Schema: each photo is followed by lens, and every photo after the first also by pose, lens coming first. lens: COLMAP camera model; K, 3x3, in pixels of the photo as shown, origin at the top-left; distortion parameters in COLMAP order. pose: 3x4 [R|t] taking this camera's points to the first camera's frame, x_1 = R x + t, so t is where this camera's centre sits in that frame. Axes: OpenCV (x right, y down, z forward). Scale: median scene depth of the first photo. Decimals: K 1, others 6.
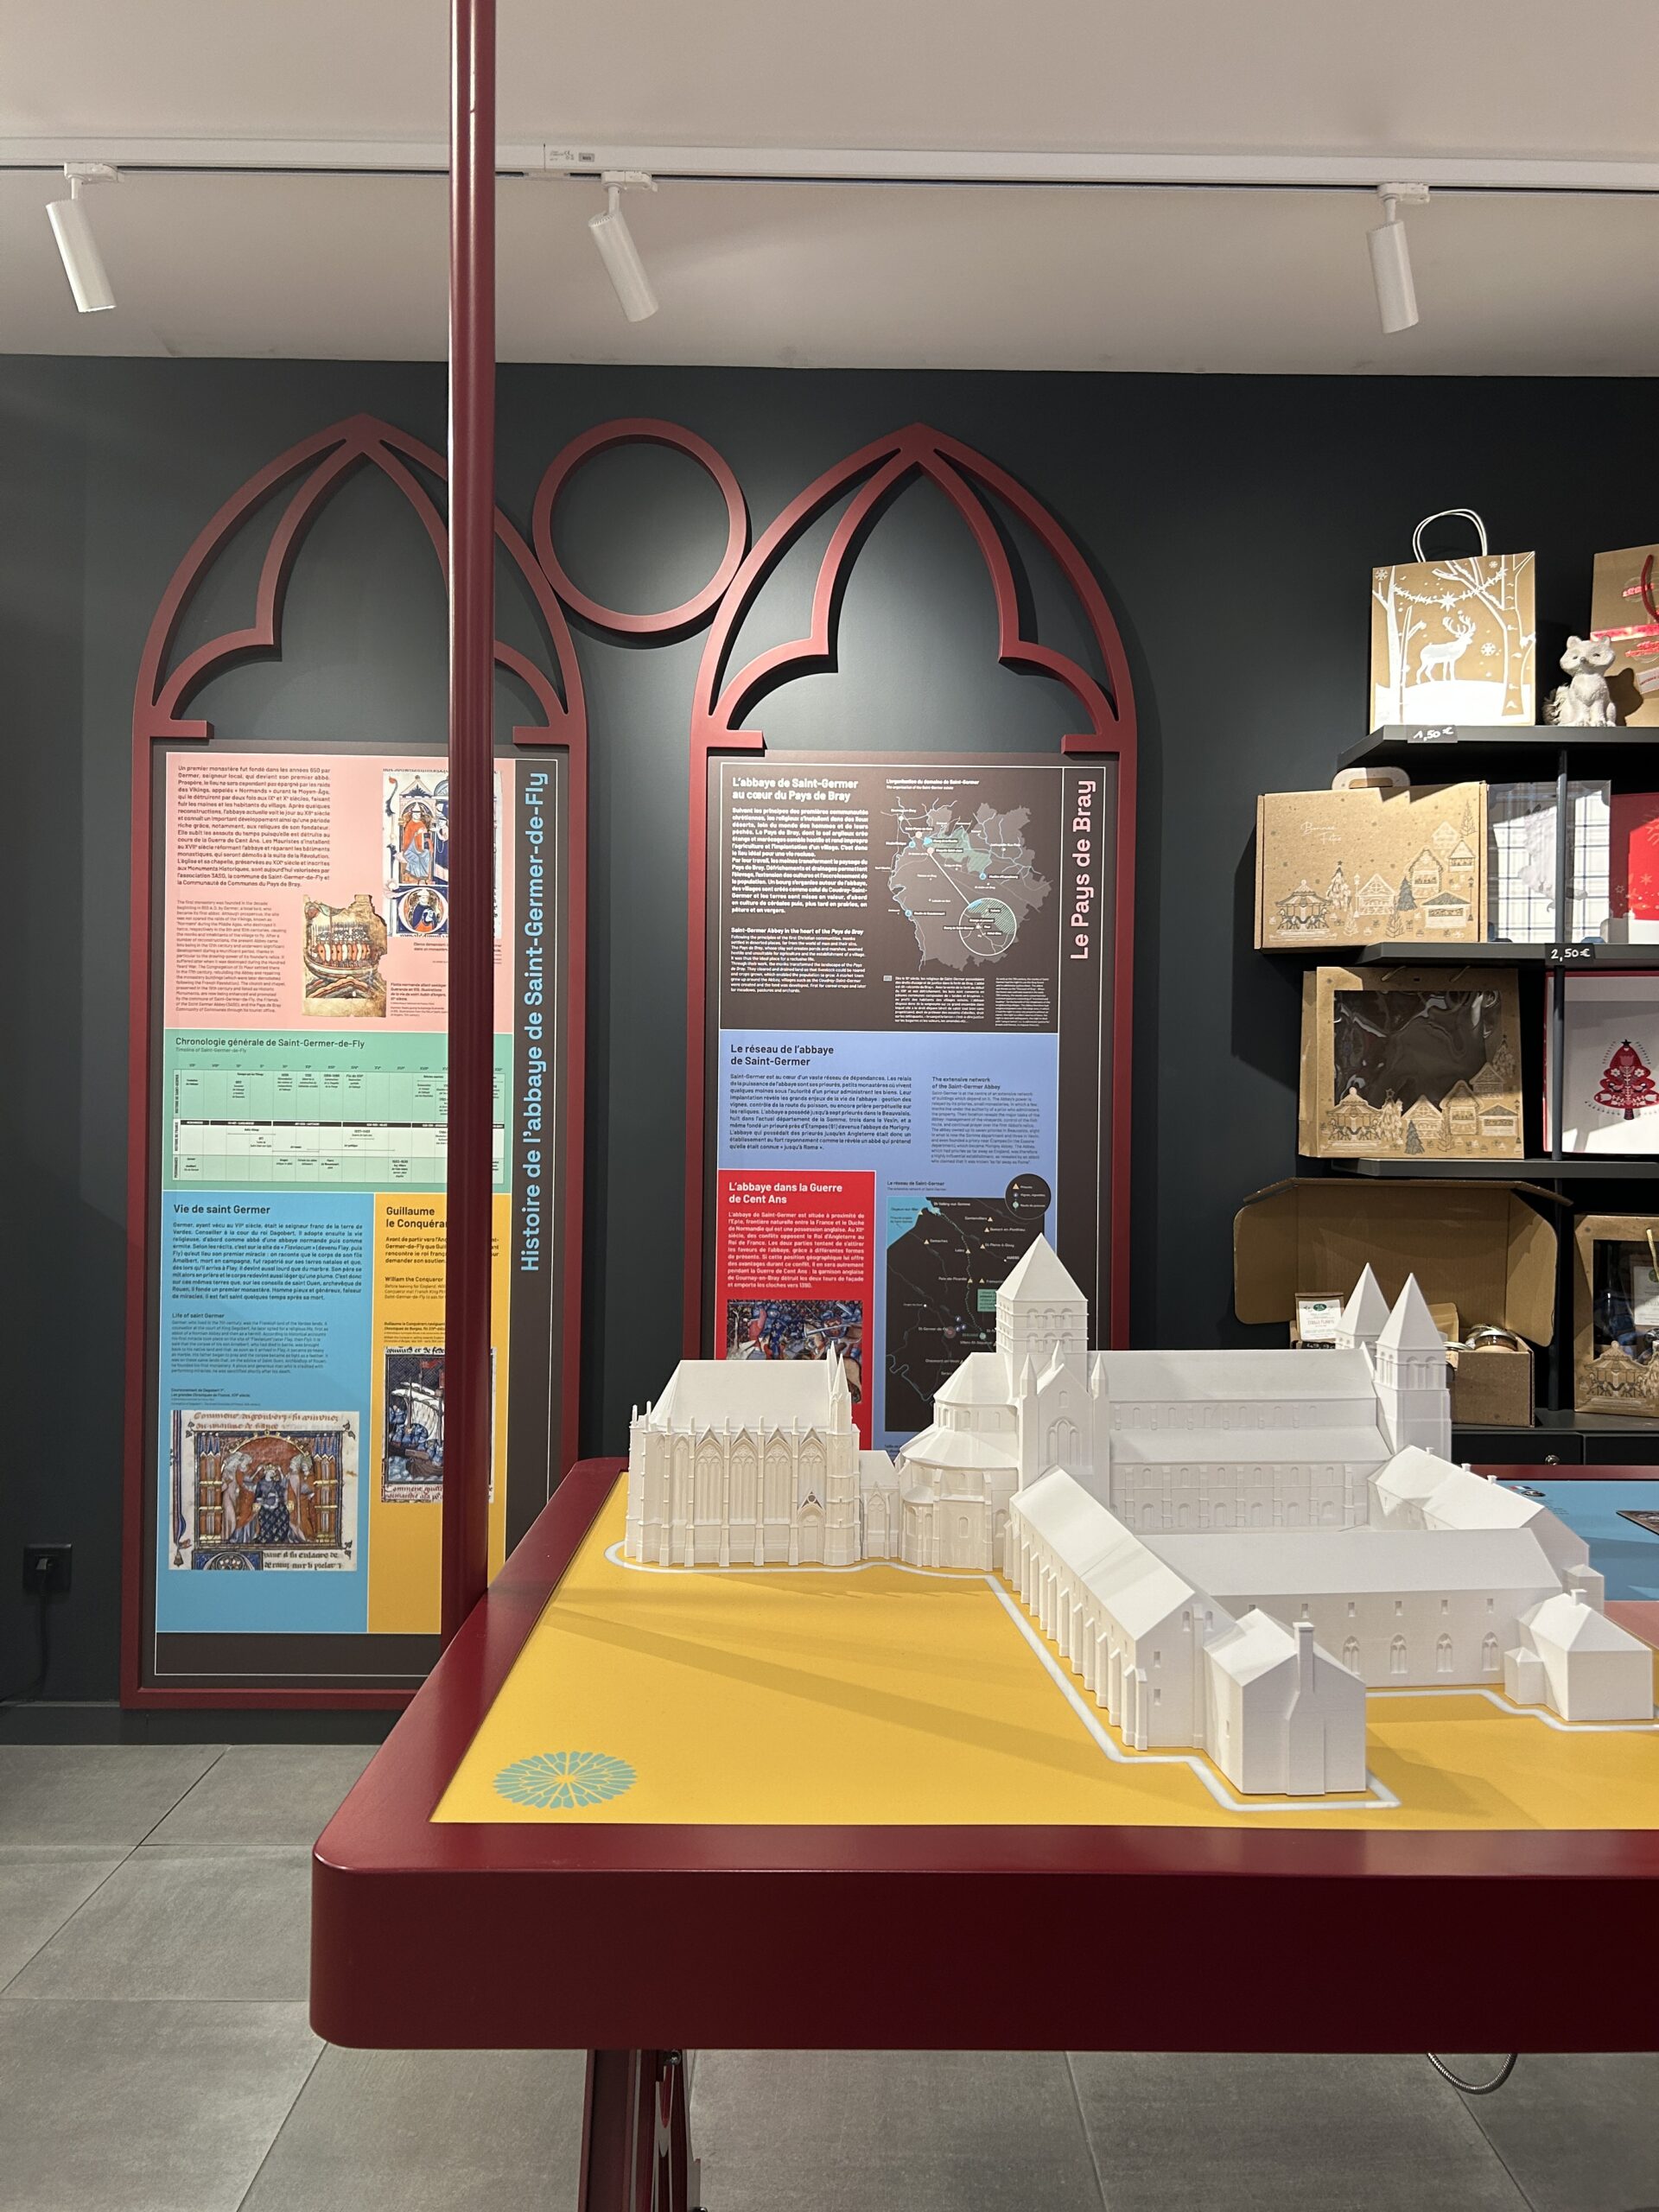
lens RADIAL K [[1660.0, 0, 835.7], [0, 1660.0, 1105.9], [0, 0, 1]] dist [0.048738, -0.044301]
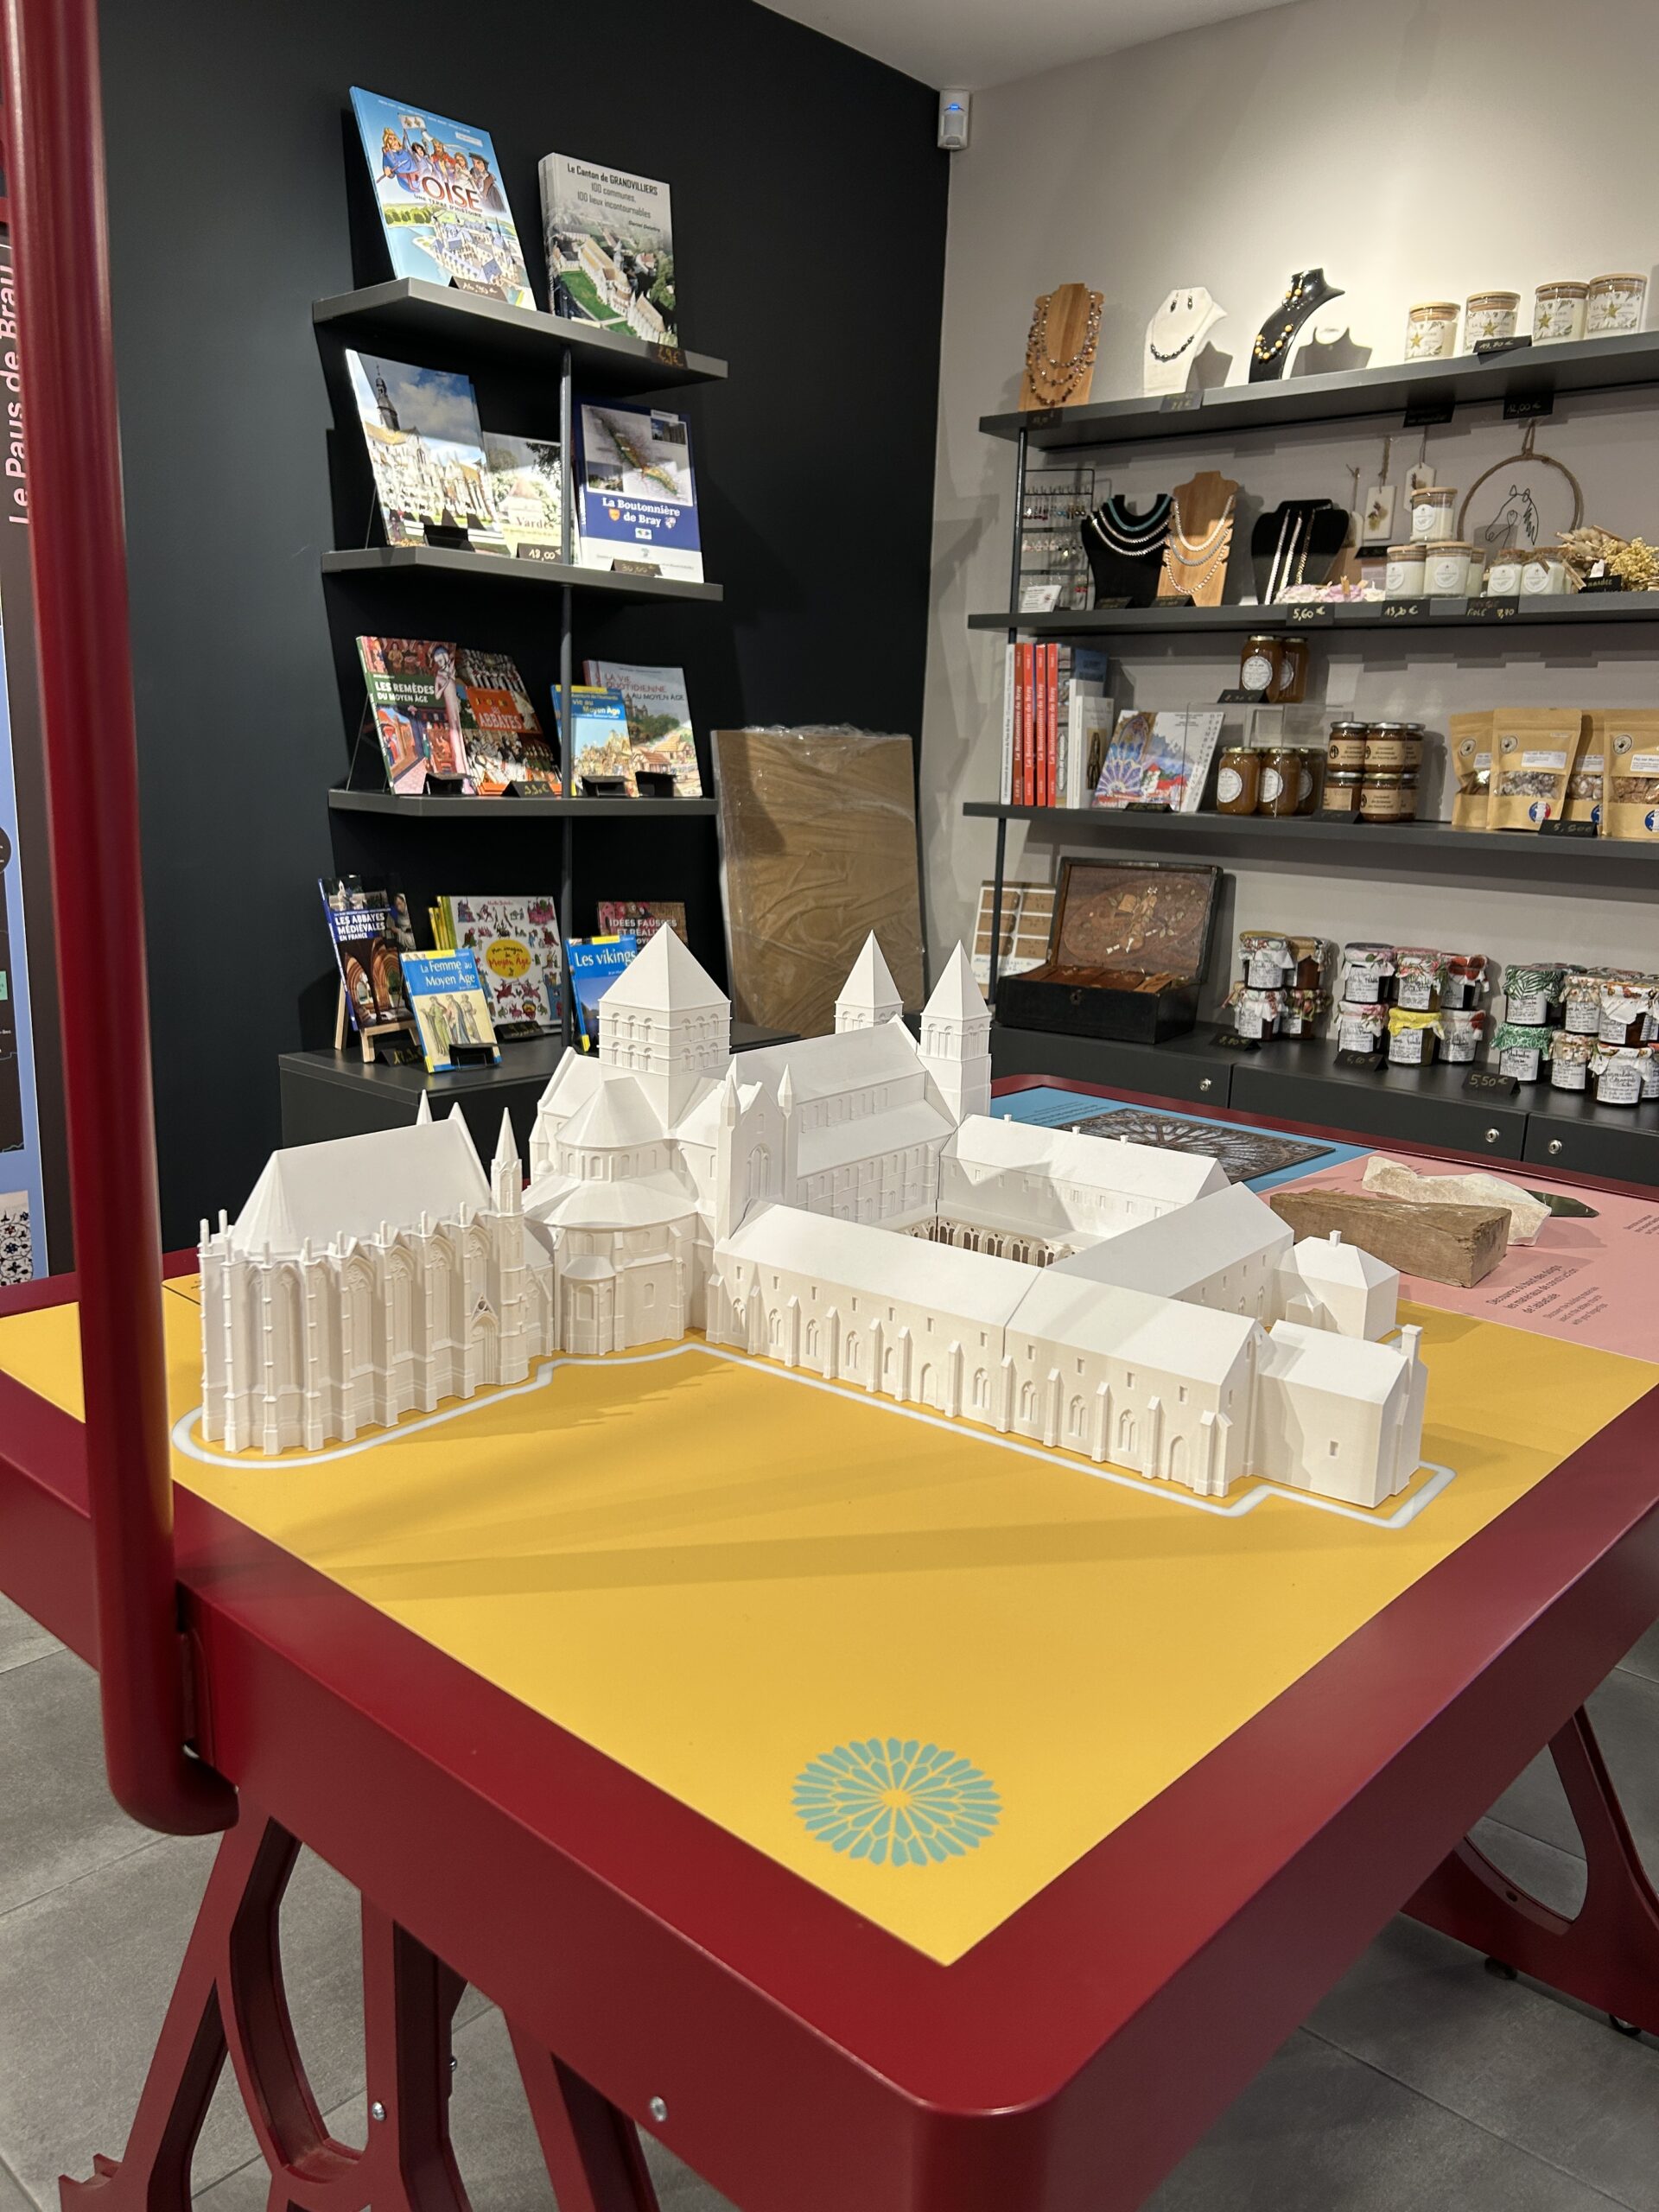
lens RADIAL K [[1660.0, 0, 824.9], [0, 1660.0, 1119.7], [0, 0, 1]] dist [0.048738, -0.044301]
pose [[0.687929, -0.142263, 0.711699, -0.192350], [-0.027948, 0.974681, 0.221846, -0.004515], [-0.725240, -0.172505, 0.666535, 0.190417]]
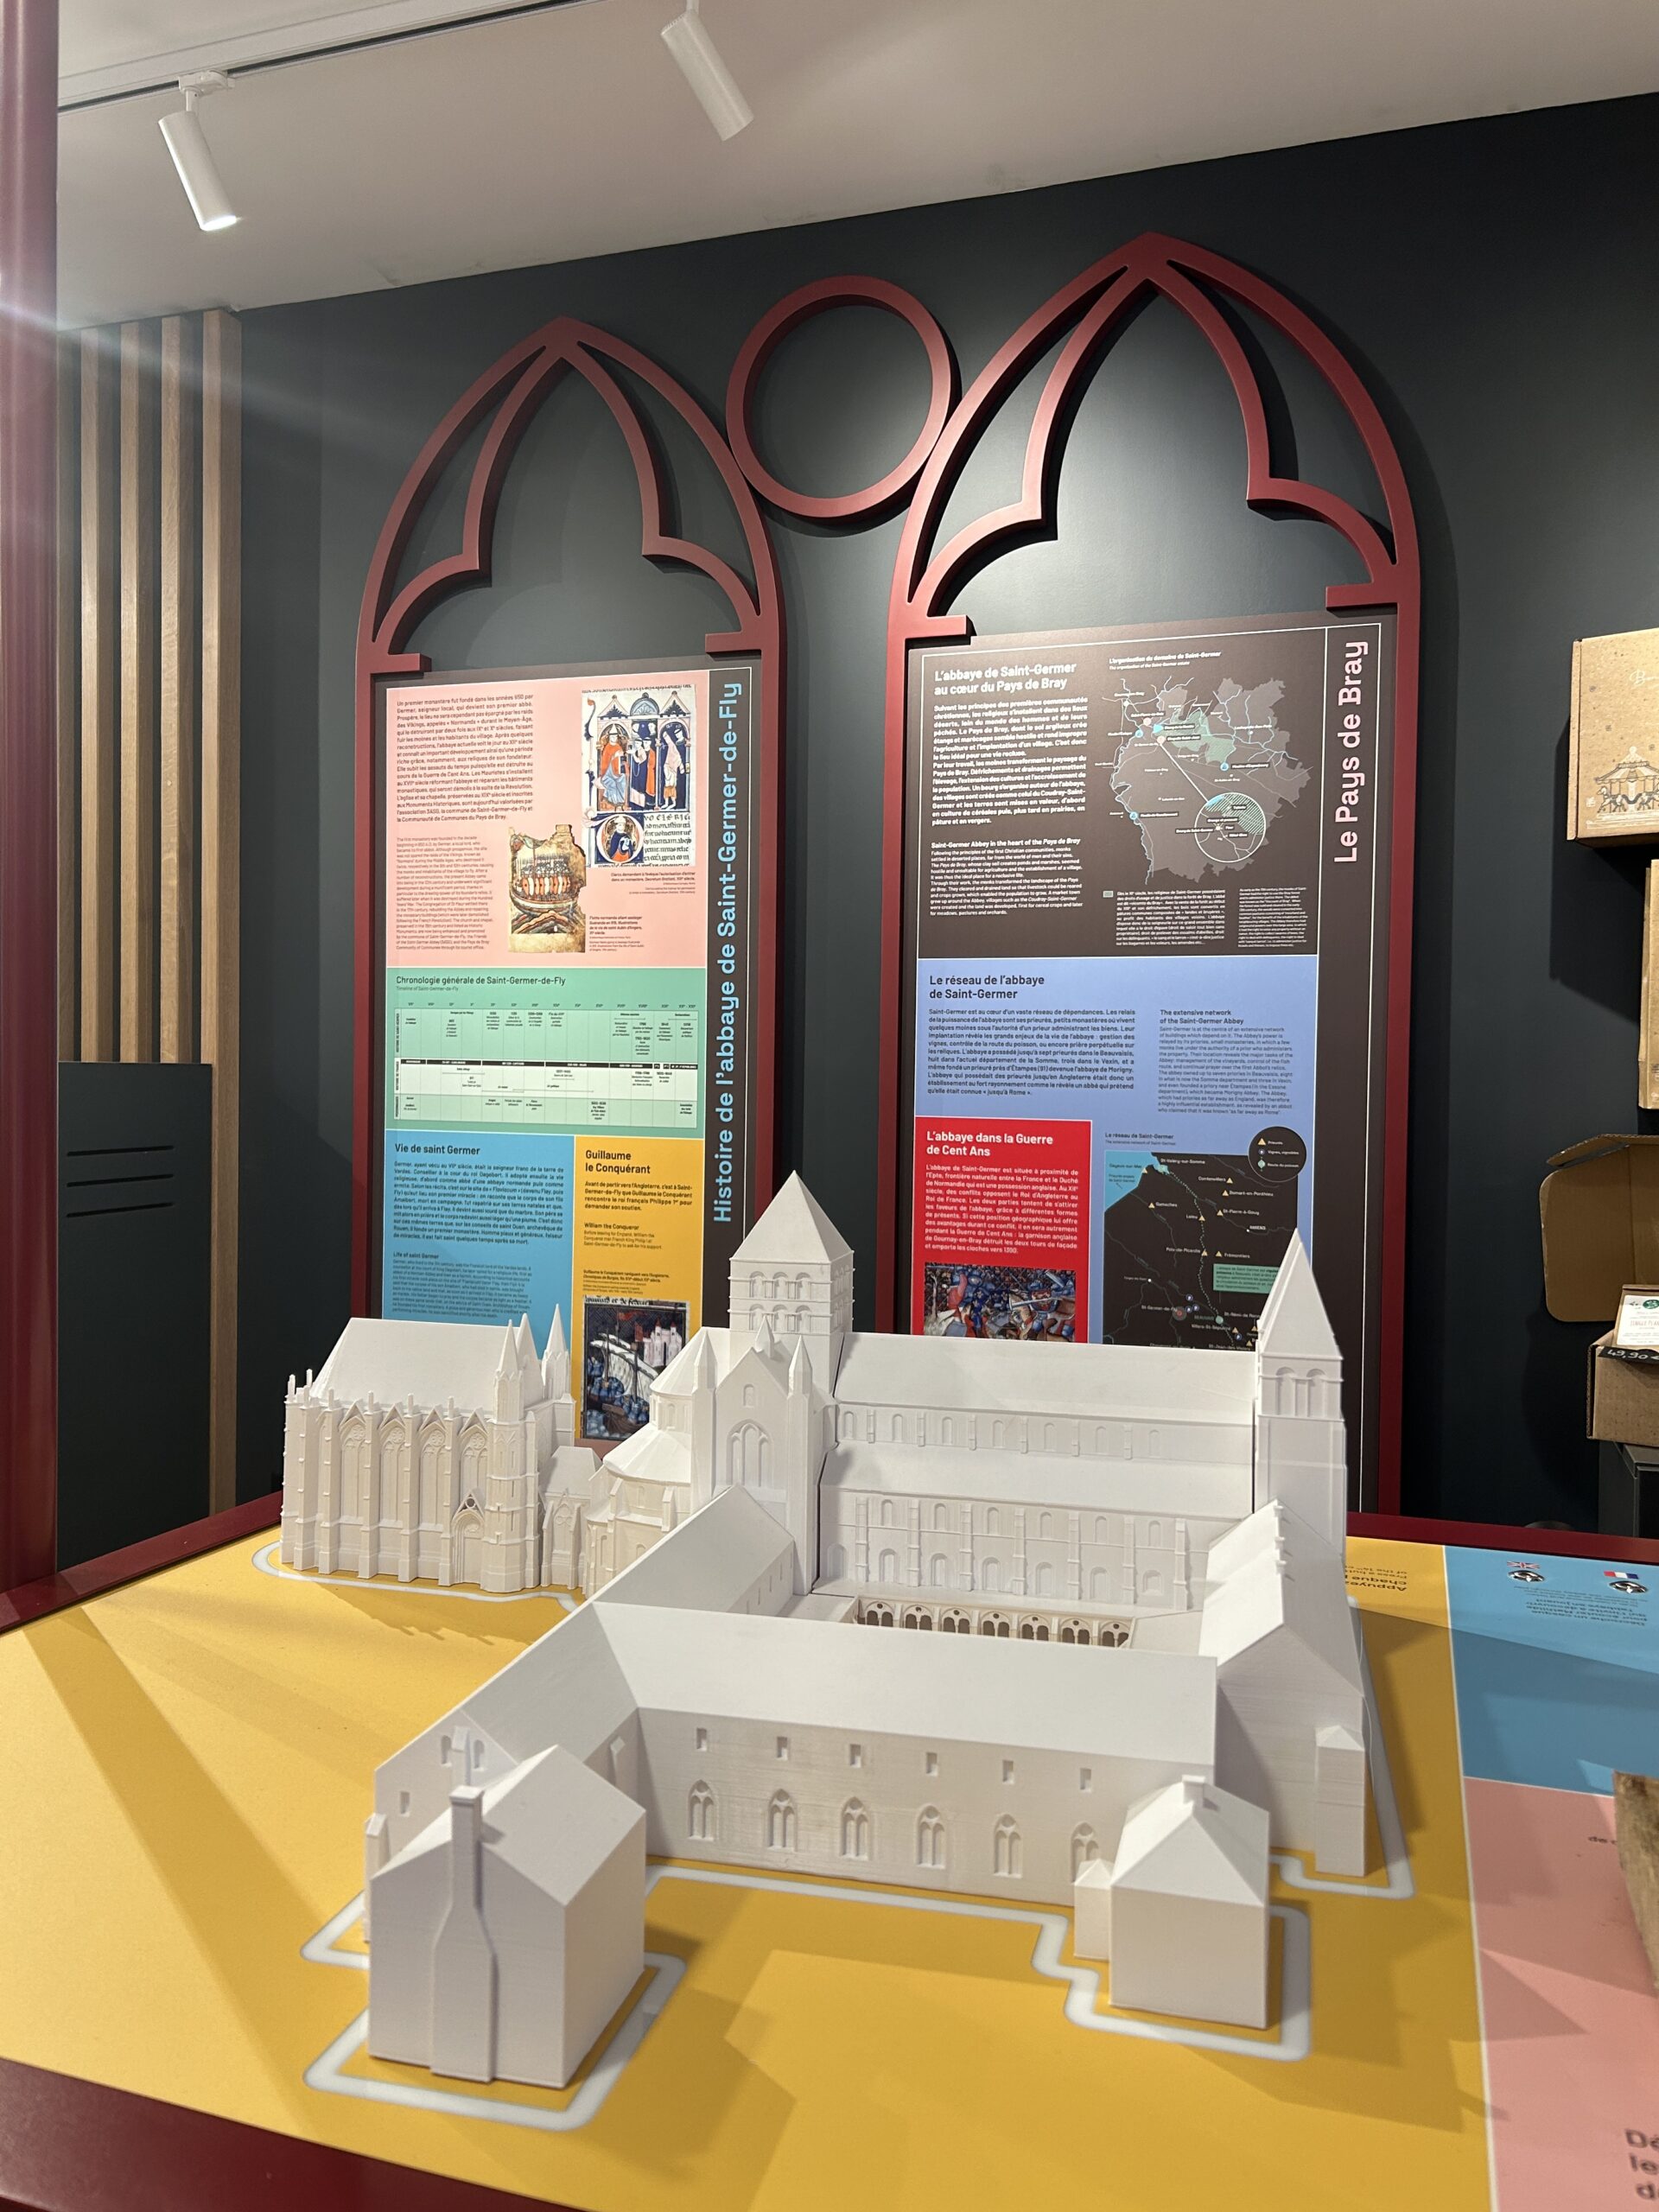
lens RADIAL K [[1660.0, 0, 841.7], [0, 1660.0, 1103.1], [0, 0, 1]] dist [0.048738, -0.044301]
pose [[0.943685, 0.010356, -0.330684, 0.185744], [-0.004592, 0.999824, 0.018209, 0.015351], [0.330815, -0.015665, 0.943566, 0.147427]]
